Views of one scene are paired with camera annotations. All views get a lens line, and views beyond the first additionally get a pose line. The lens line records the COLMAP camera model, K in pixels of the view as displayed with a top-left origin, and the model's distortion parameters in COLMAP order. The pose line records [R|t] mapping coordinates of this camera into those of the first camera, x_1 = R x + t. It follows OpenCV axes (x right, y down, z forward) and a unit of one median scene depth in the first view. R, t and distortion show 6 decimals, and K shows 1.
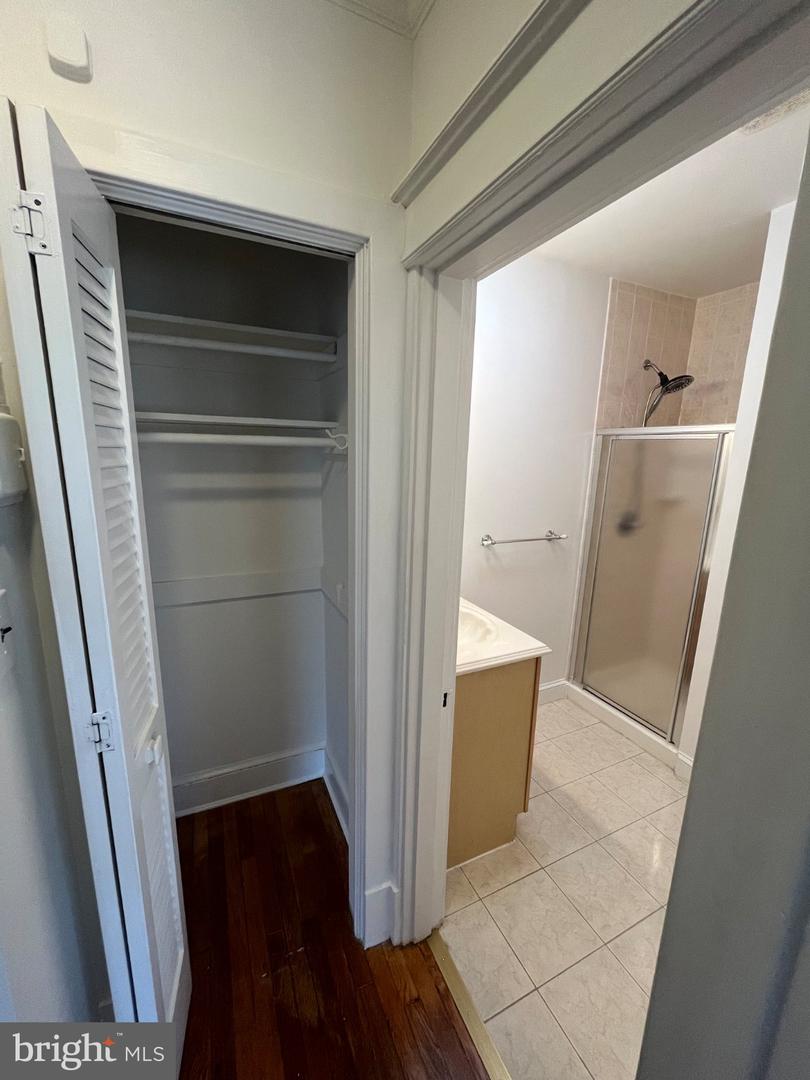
lens RADIAL K [[435.3, 0, 406.4], [0, 435.3, 539.6], [0, 0, 1]] dist [-0.003360, -0.000238]
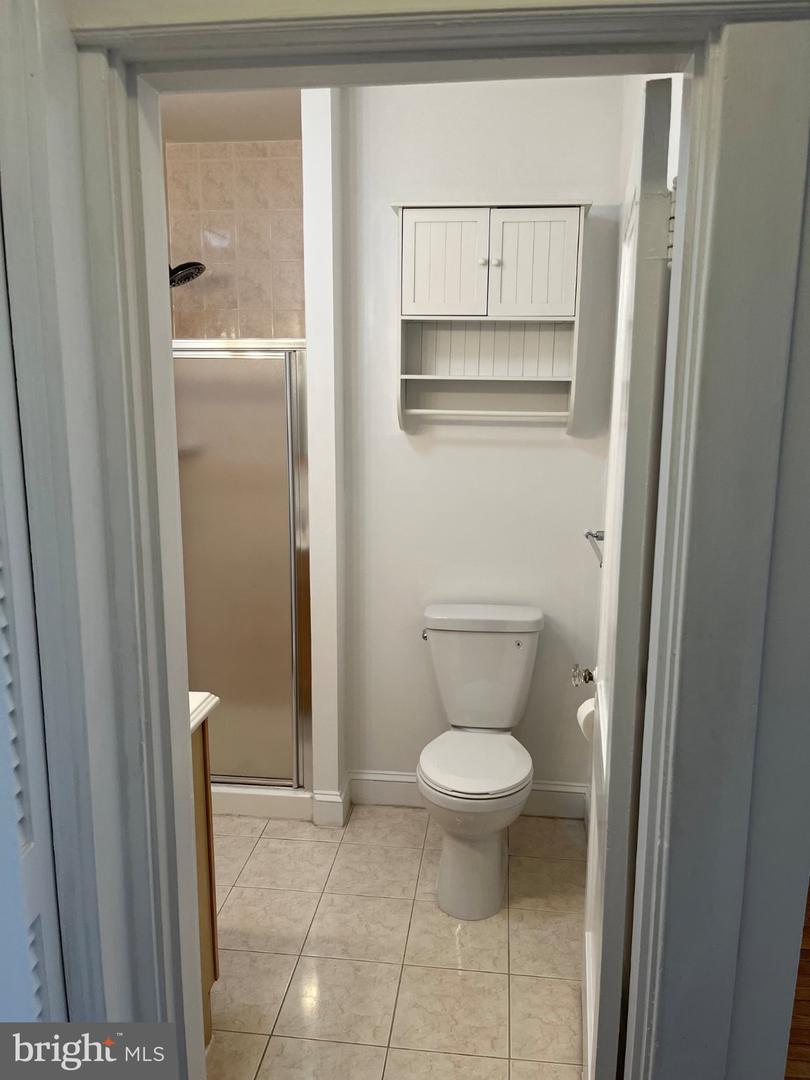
lens RADIAL K [[822.3, 0, 405.1], [0, 822.3, 542.4], [0, 0, 1]] dist [0.009493, -0.002311]
pose [[0.535570, -0.178846, 0.825335, -0.382133], [0.177477, 0.979328, 0.097049, -0.026348], [-0.825631, 0.094501, 0.556240, 0.085135]]
